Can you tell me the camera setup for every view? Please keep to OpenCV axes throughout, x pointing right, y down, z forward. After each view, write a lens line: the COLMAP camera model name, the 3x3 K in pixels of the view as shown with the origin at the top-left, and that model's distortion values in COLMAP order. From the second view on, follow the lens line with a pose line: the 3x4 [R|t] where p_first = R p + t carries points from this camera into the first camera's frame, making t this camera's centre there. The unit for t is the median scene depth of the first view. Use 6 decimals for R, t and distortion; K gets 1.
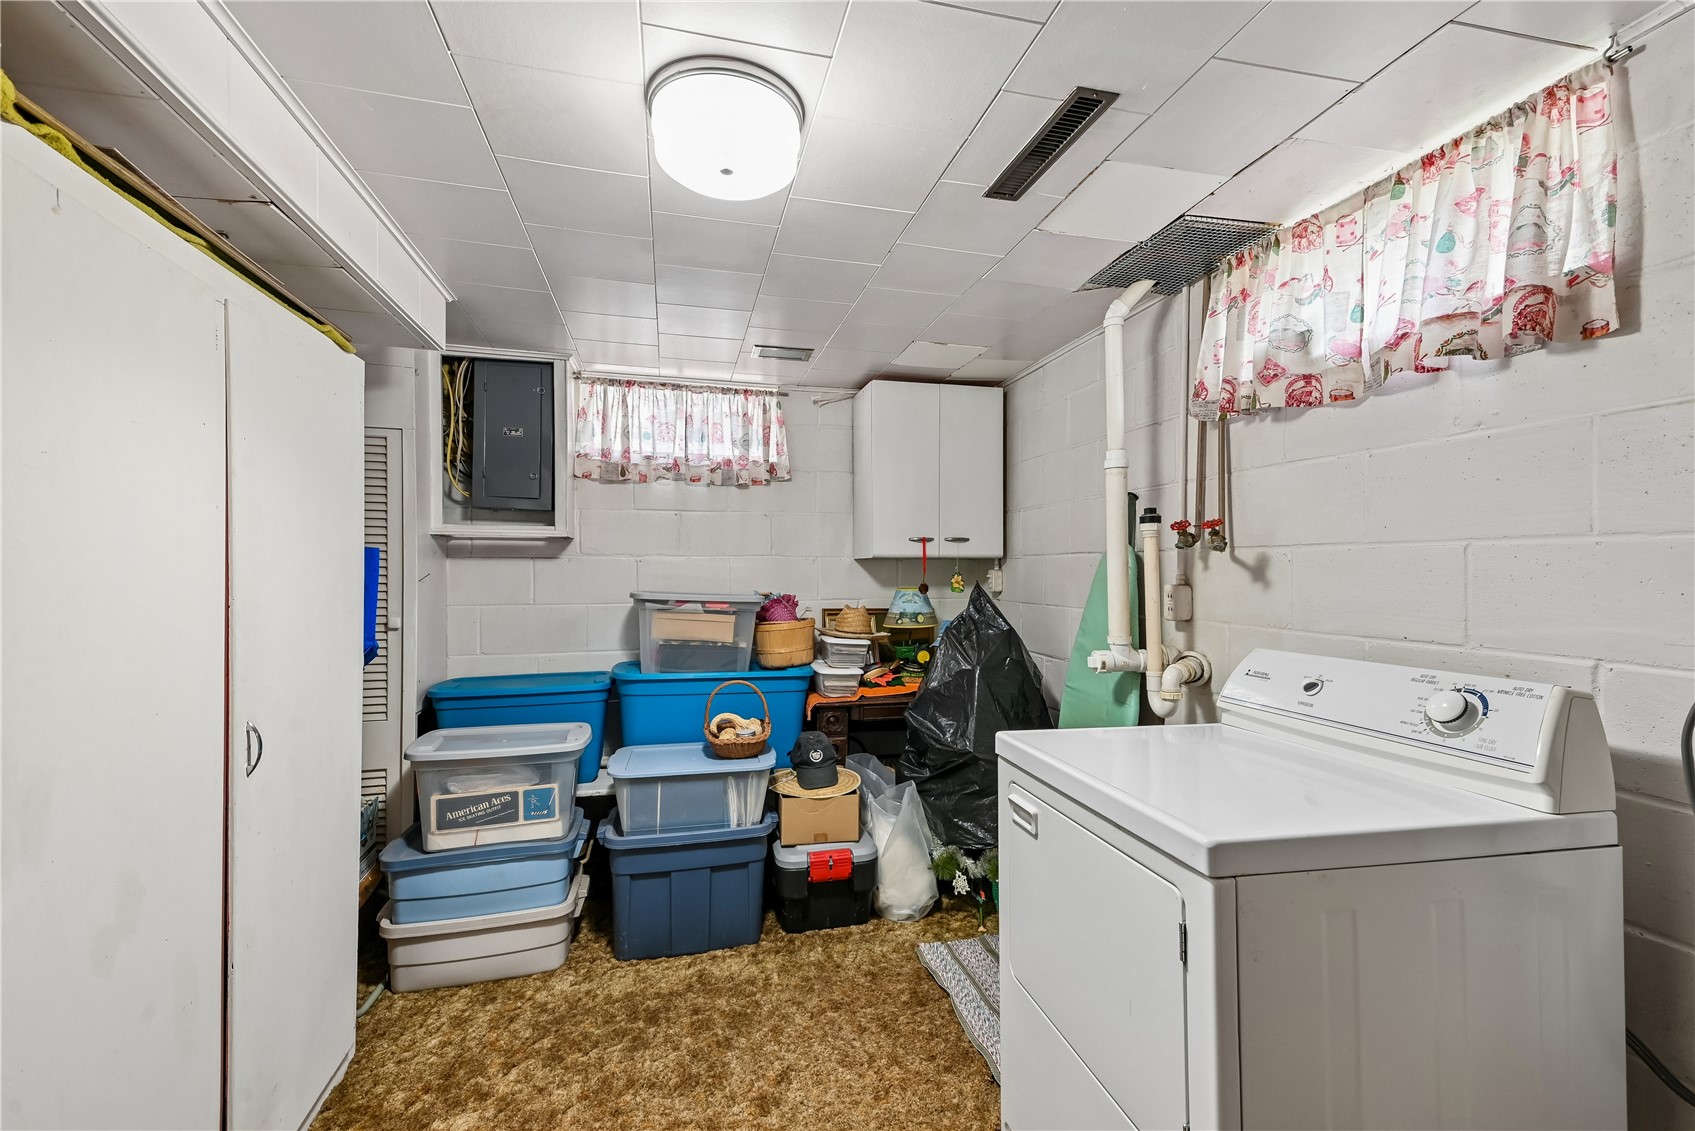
lens RADIAL K [[745.2, 0, 849.7], [0, 745.2, 566.8], [0, 0, 1]] dist [-0.005250, -0.000275]
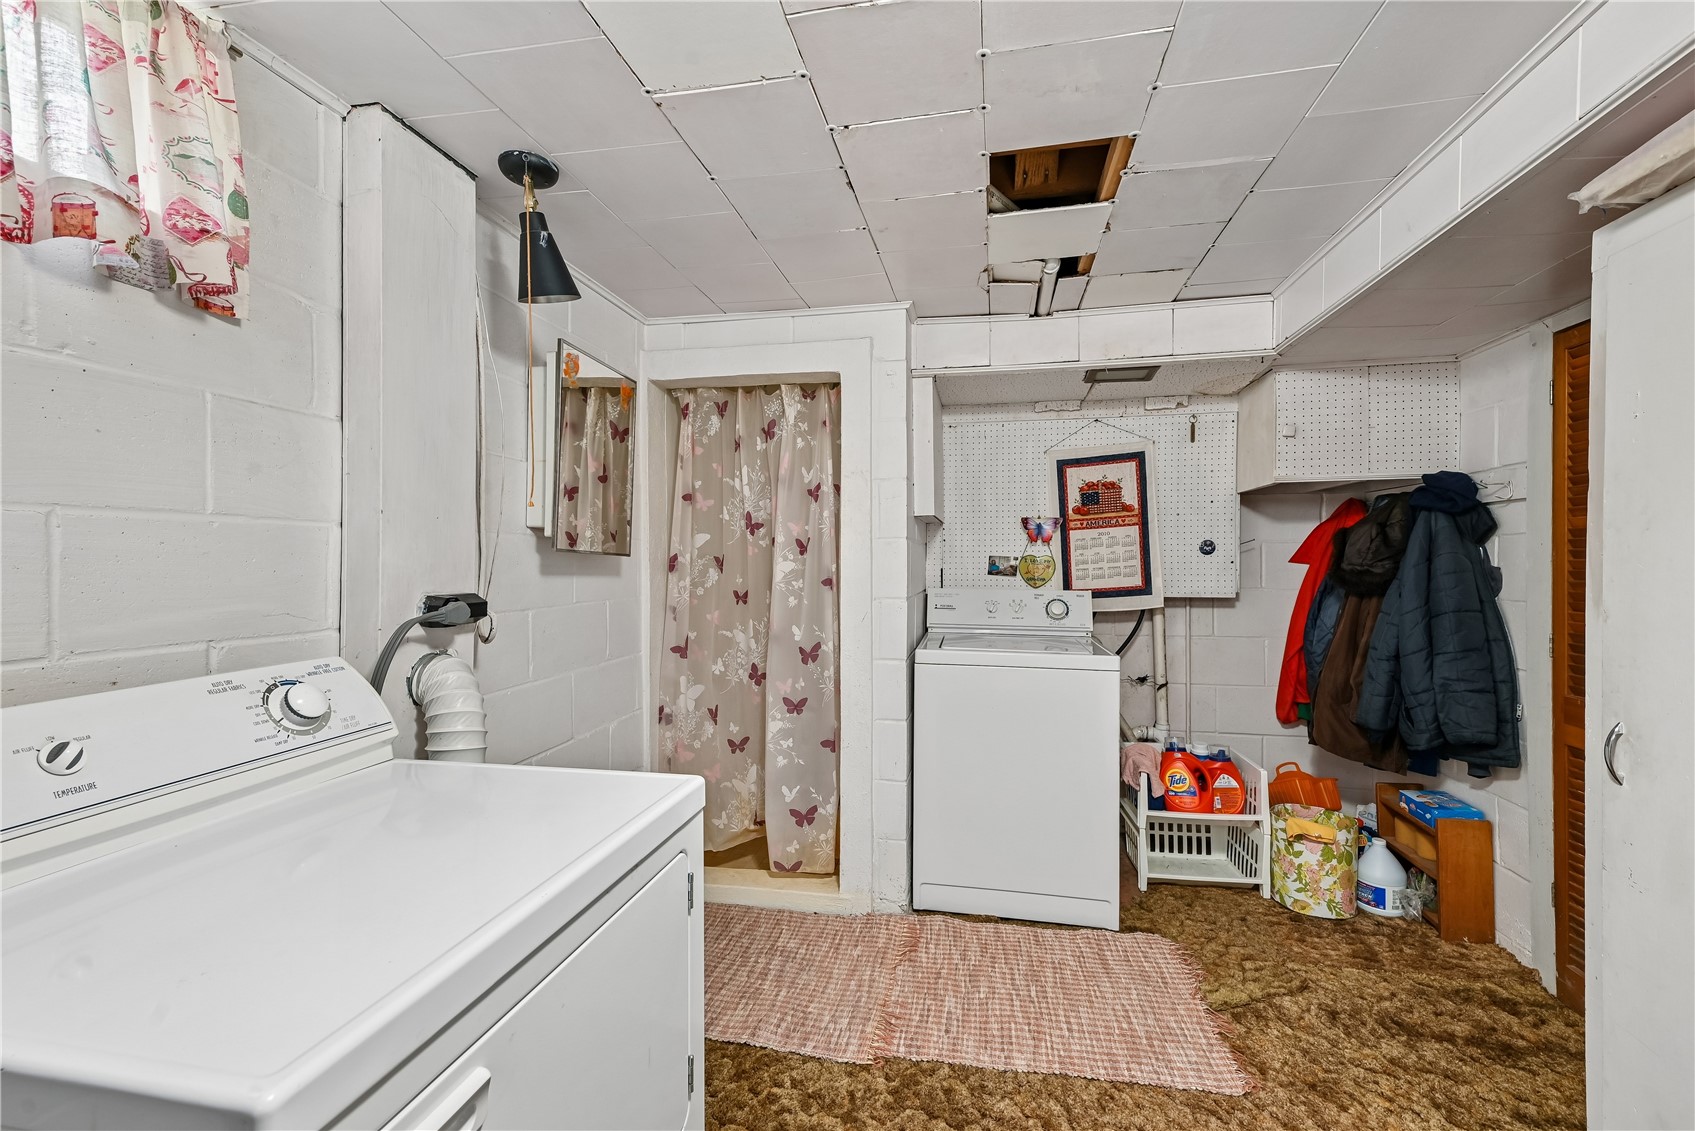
lens RADIAL K [[745.2, 0, 844.7], [0, 745.2, 559.8], [0, 0, 1]] dist [-0.005250, -0.000275]
pose [[-0.903038, 0.004222, 0.429540, -0.157470], [0.002429, 0.999986, -0.004723, 0.022080], [-0.429554, -0.003222, -0.903035, 1.442679]]
